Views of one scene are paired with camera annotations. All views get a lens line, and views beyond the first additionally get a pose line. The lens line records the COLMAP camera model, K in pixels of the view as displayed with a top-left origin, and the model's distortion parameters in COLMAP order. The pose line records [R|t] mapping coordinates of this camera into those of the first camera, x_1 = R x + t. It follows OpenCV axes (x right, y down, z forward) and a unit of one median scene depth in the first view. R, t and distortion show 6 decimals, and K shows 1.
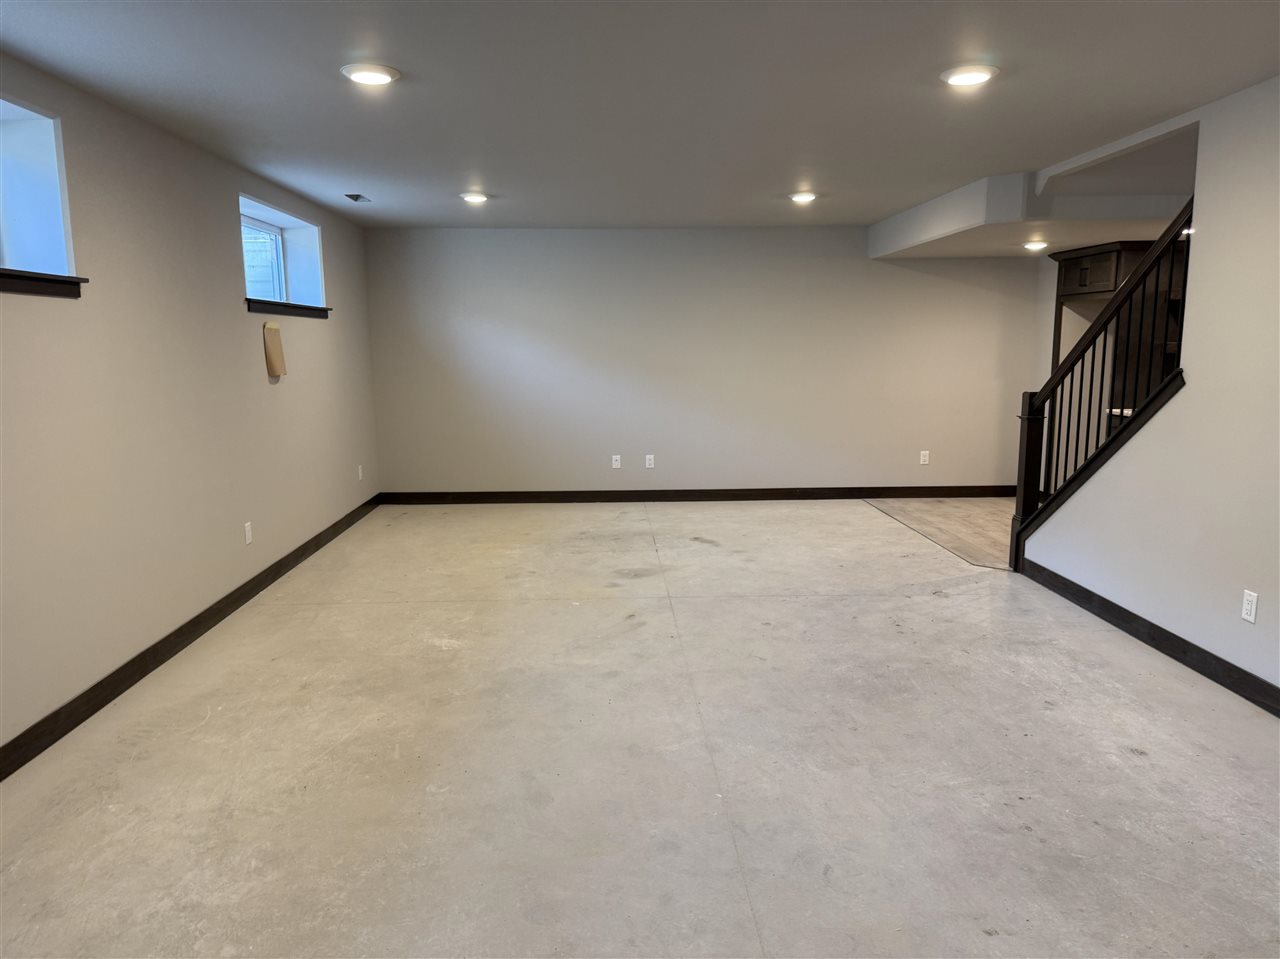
lens RADIAL K [[903.9, 0, 623.1], [0, 903.9, 485.9], [0, 0, 1]] dist [0.046717, -0.060513]
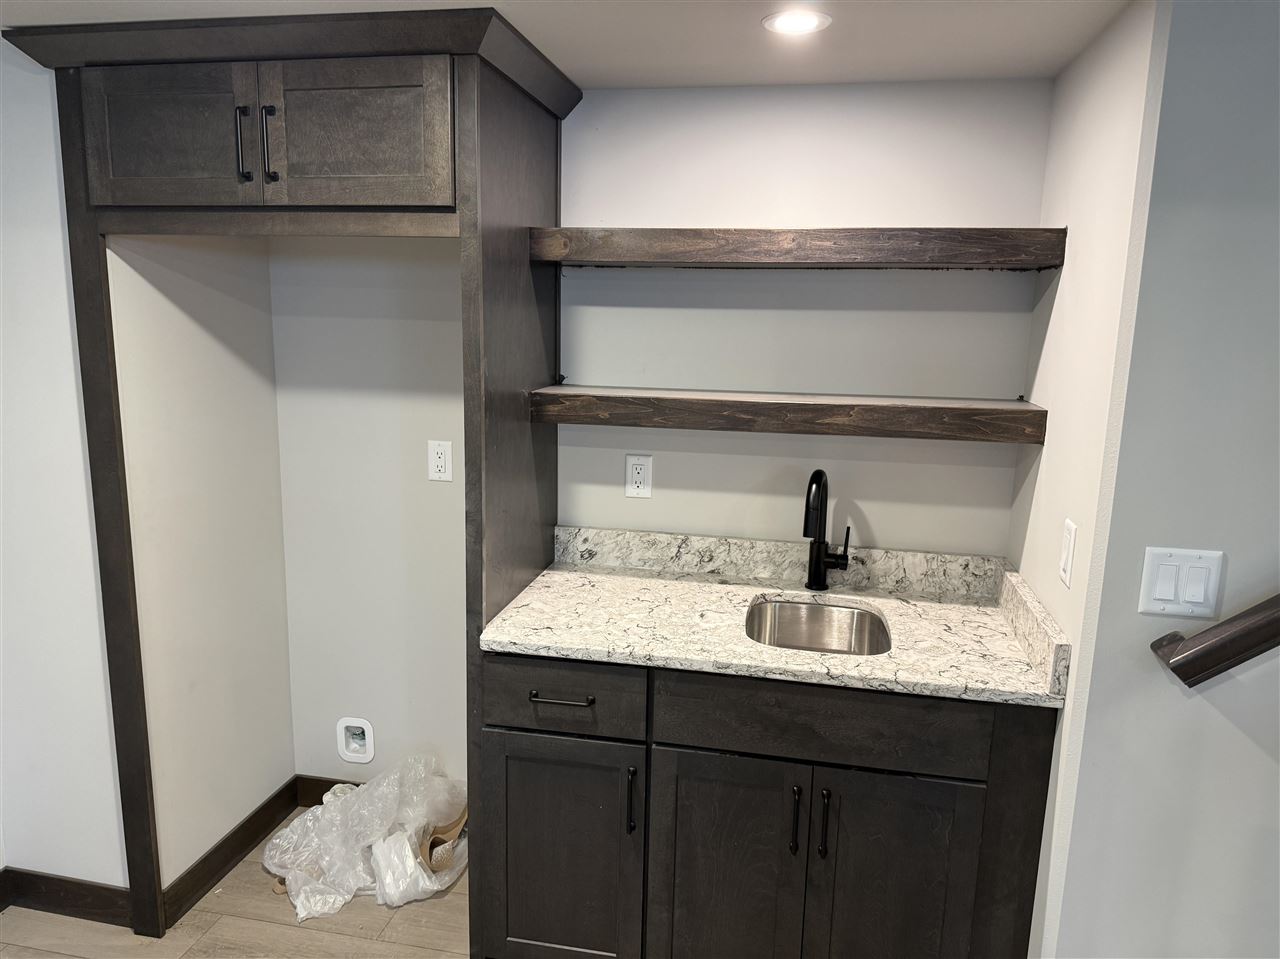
lens RADIAL K [[903.9, 0, 617.0], [0, 903.9, 475.1], [0, 0, 1]] dist [0.046717, -0.060513]
pose [[0.237321, -0.165929, 0.957155, 0.421462], [0.132227, 0.981652, 0.137390, -0.250301], [-0.962390, 0.093956, 0.254907, 1.331879]]
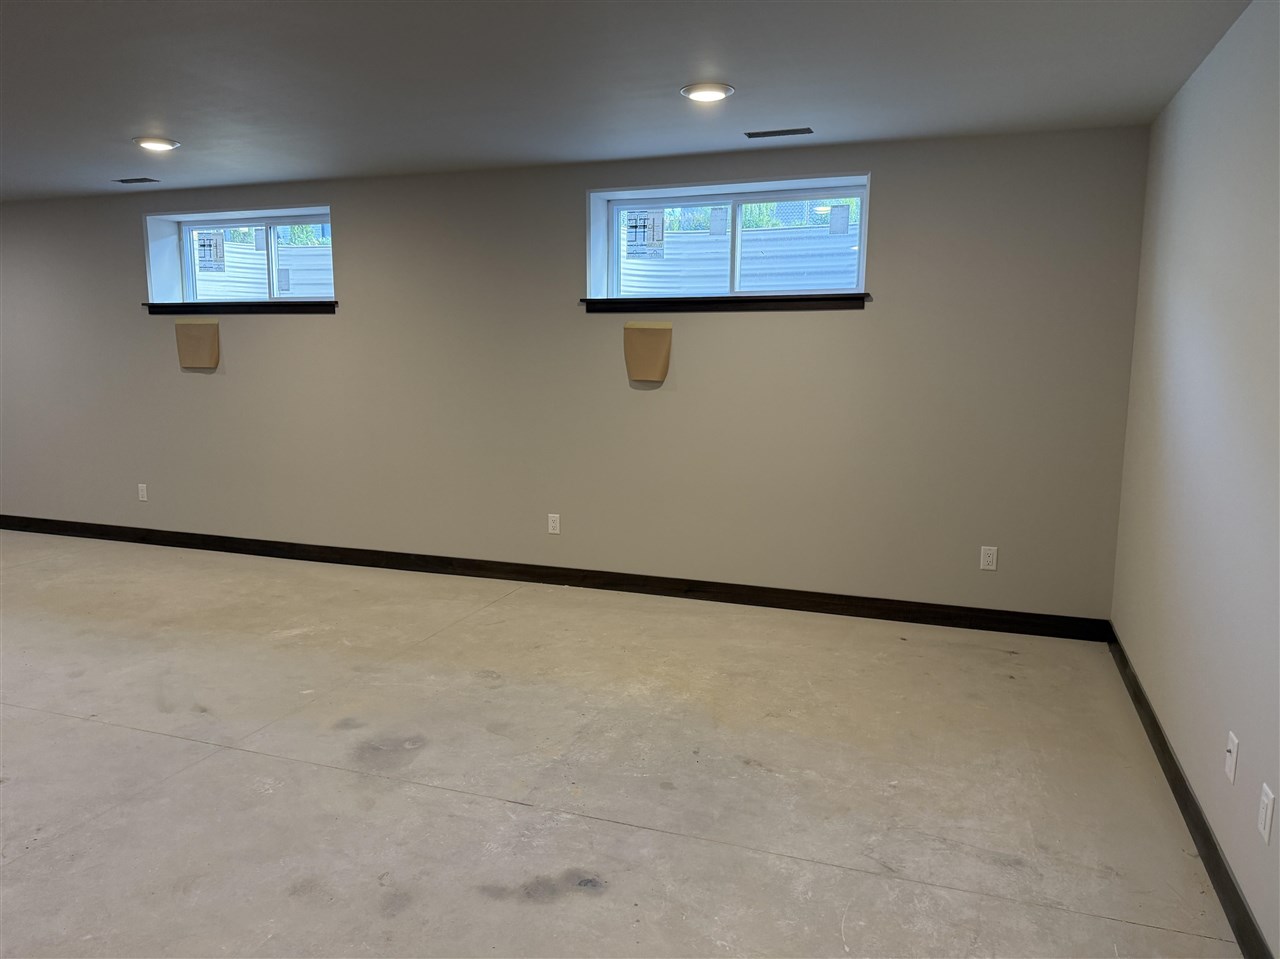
lens RADIAL K [[903.9, 0, 643.1], [0, 903.9, 468.5], [0, 0, 1]] dist [0.046717, -0.060513]
pose [[-0.362816, 0.138918, -0.921448, 0.575414], [-0.143873, 0.968619, 0.202679, -0.269385], [0.920687, 0.206107, -0.331444, 1.630727]]
